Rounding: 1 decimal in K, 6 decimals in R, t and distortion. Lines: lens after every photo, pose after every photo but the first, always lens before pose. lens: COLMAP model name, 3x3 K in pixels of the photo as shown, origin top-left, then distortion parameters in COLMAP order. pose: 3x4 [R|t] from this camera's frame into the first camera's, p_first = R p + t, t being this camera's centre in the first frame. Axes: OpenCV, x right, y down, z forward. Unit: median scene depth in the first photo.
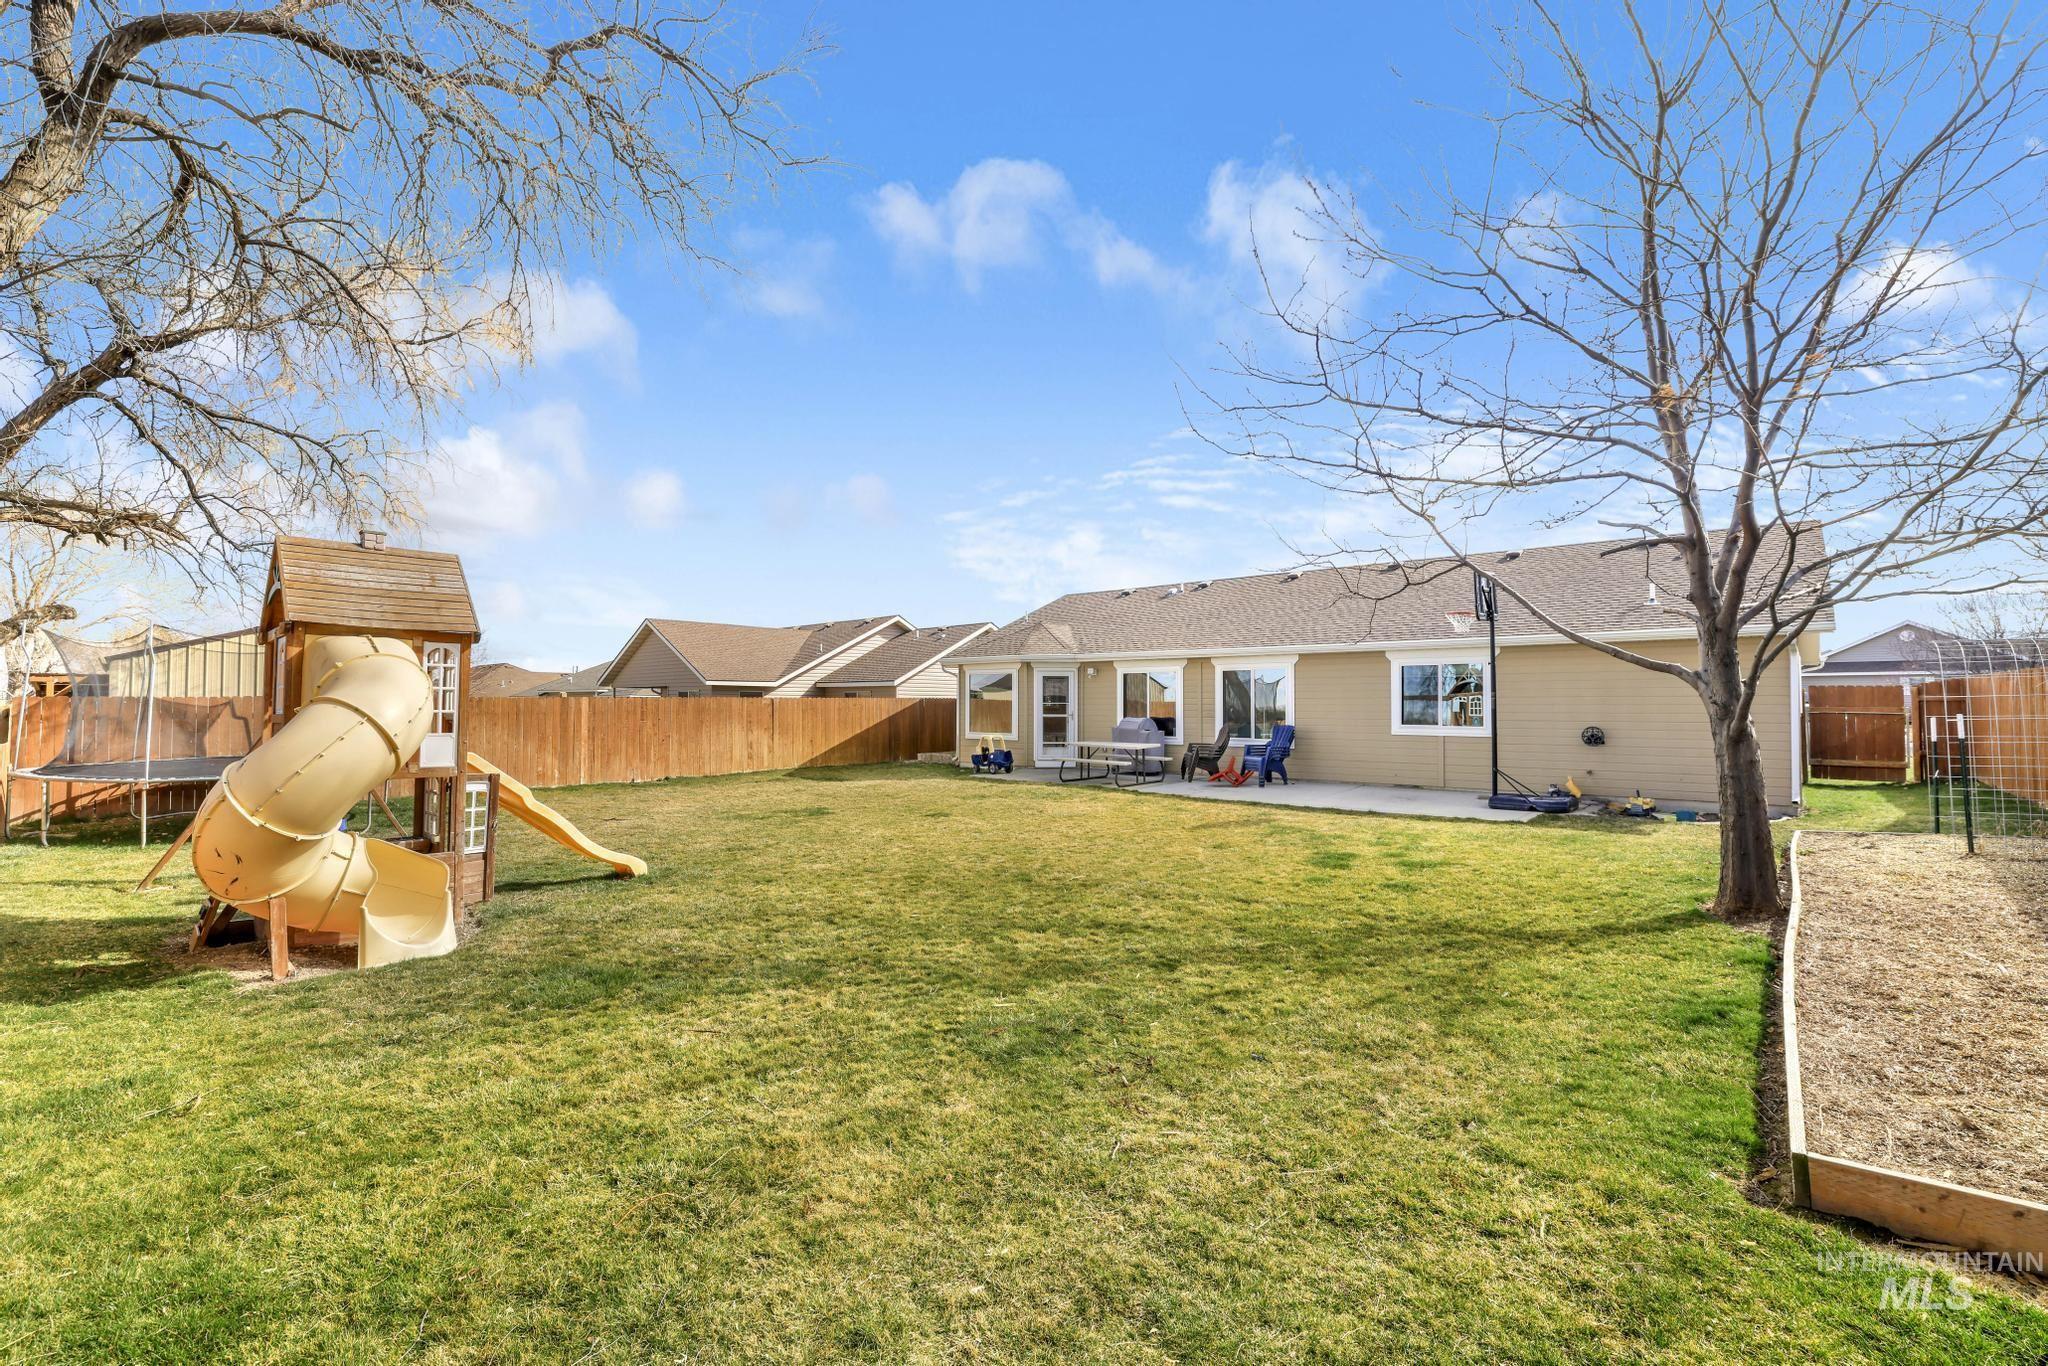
lens RADIAL K [[904.7, 0, 1024.0], [0, 904.7, 683.0], [0, 0, 1]] dist [-0.000748, 0.000025]
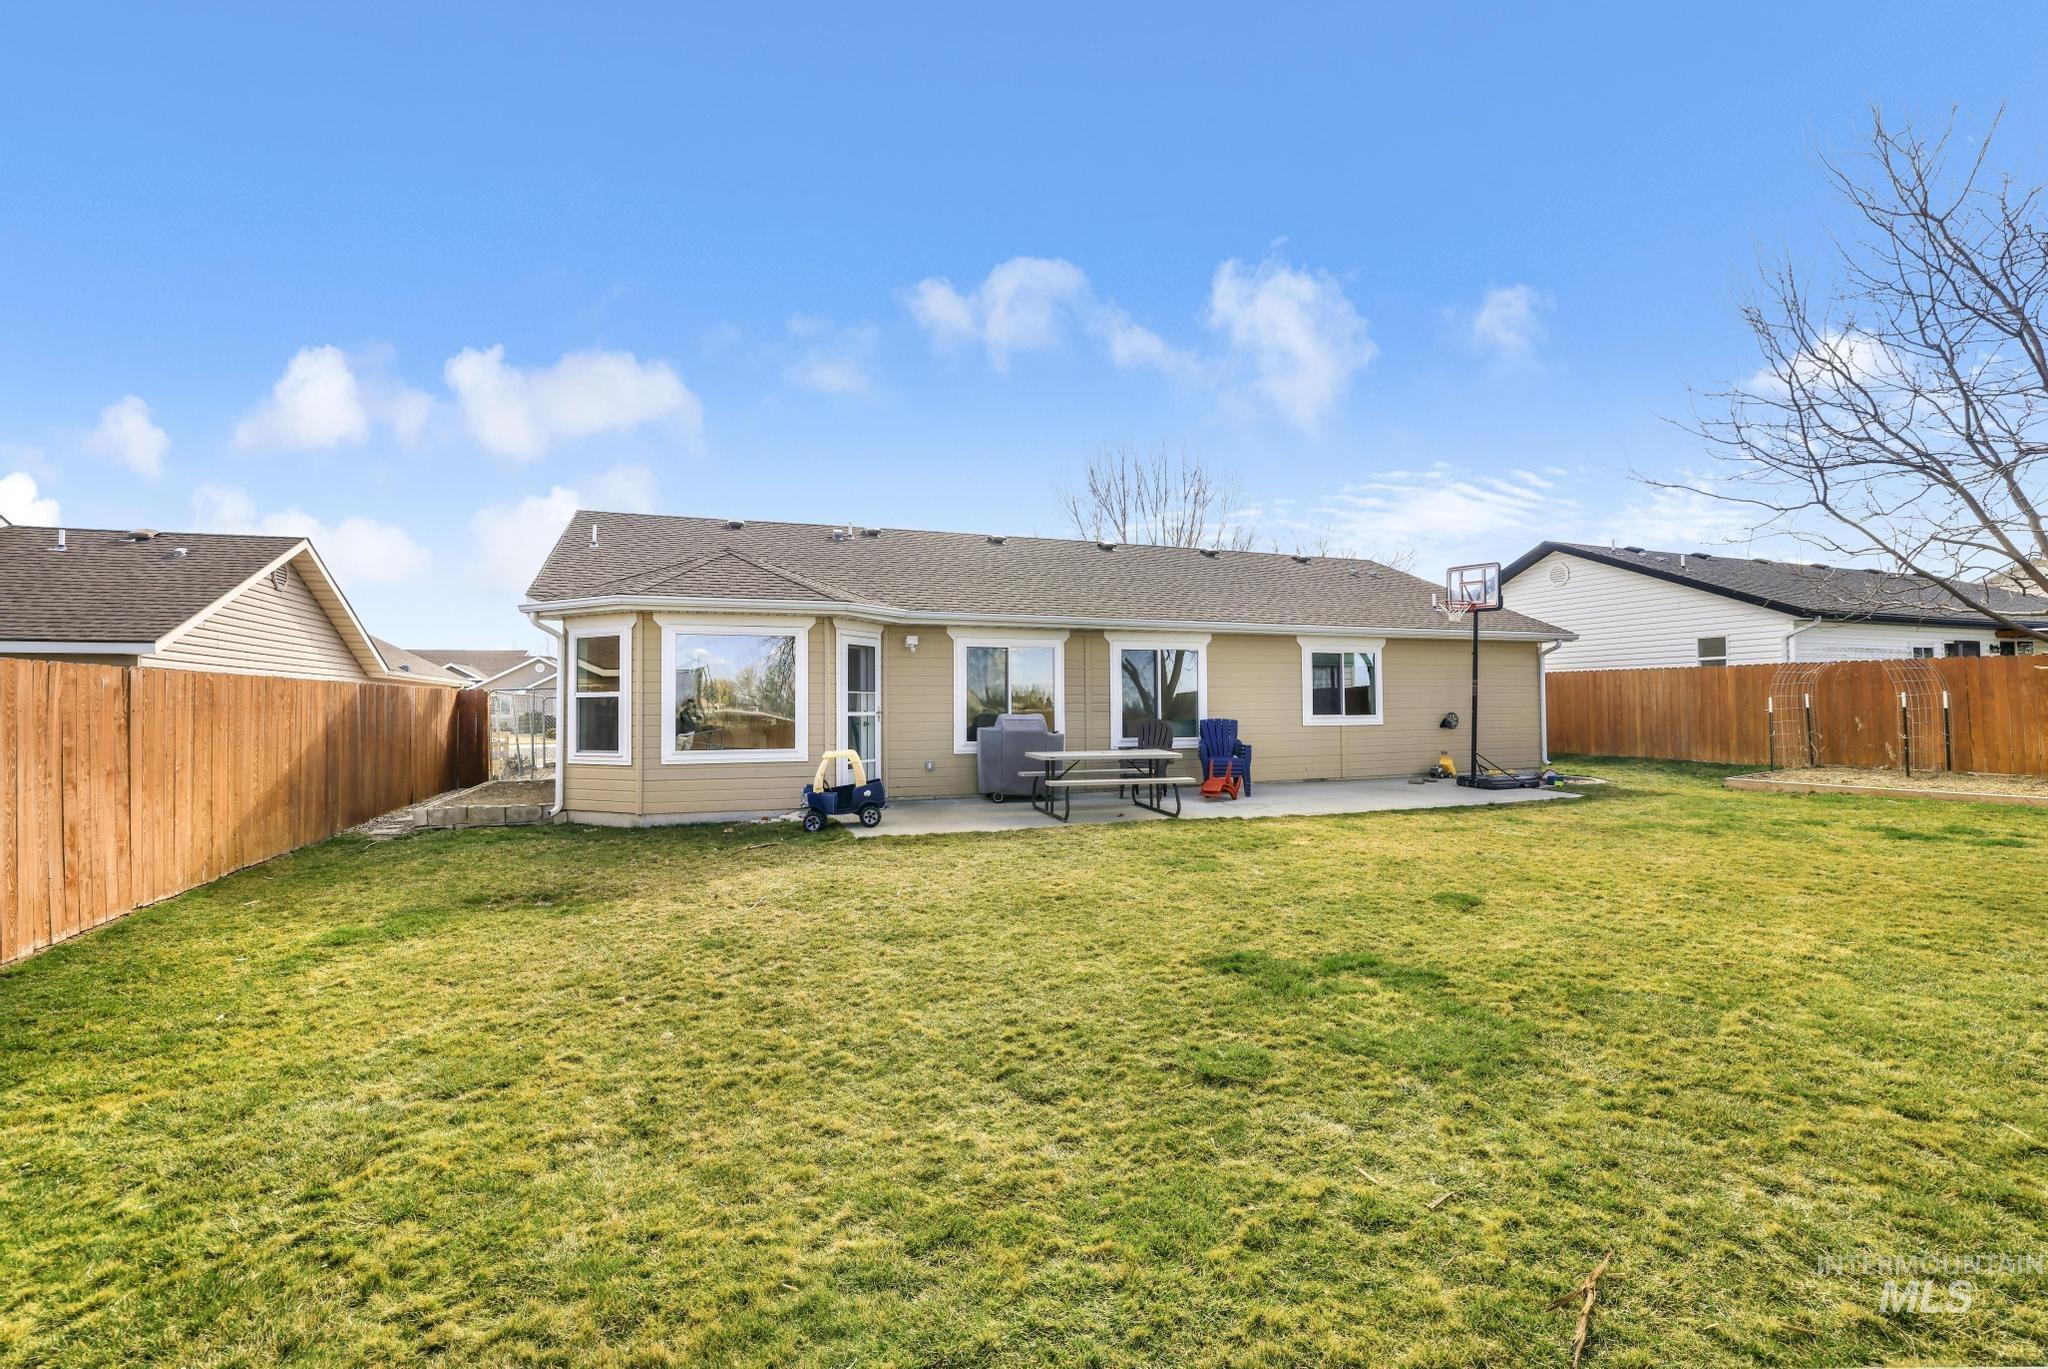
lens RADIAL K [[904.7, 0, 1024.0], [0, 904.7, 684.5], [0, 0, 1]] dist [-0.000748, 0.000025]
pose [[0.505717, -0.002977, 0.862694, -0.462004], [-0.023944, 0.999560, 0.017486, 0.004460], [-0.862367, -0.029499, 0.505424, 0.669499]]
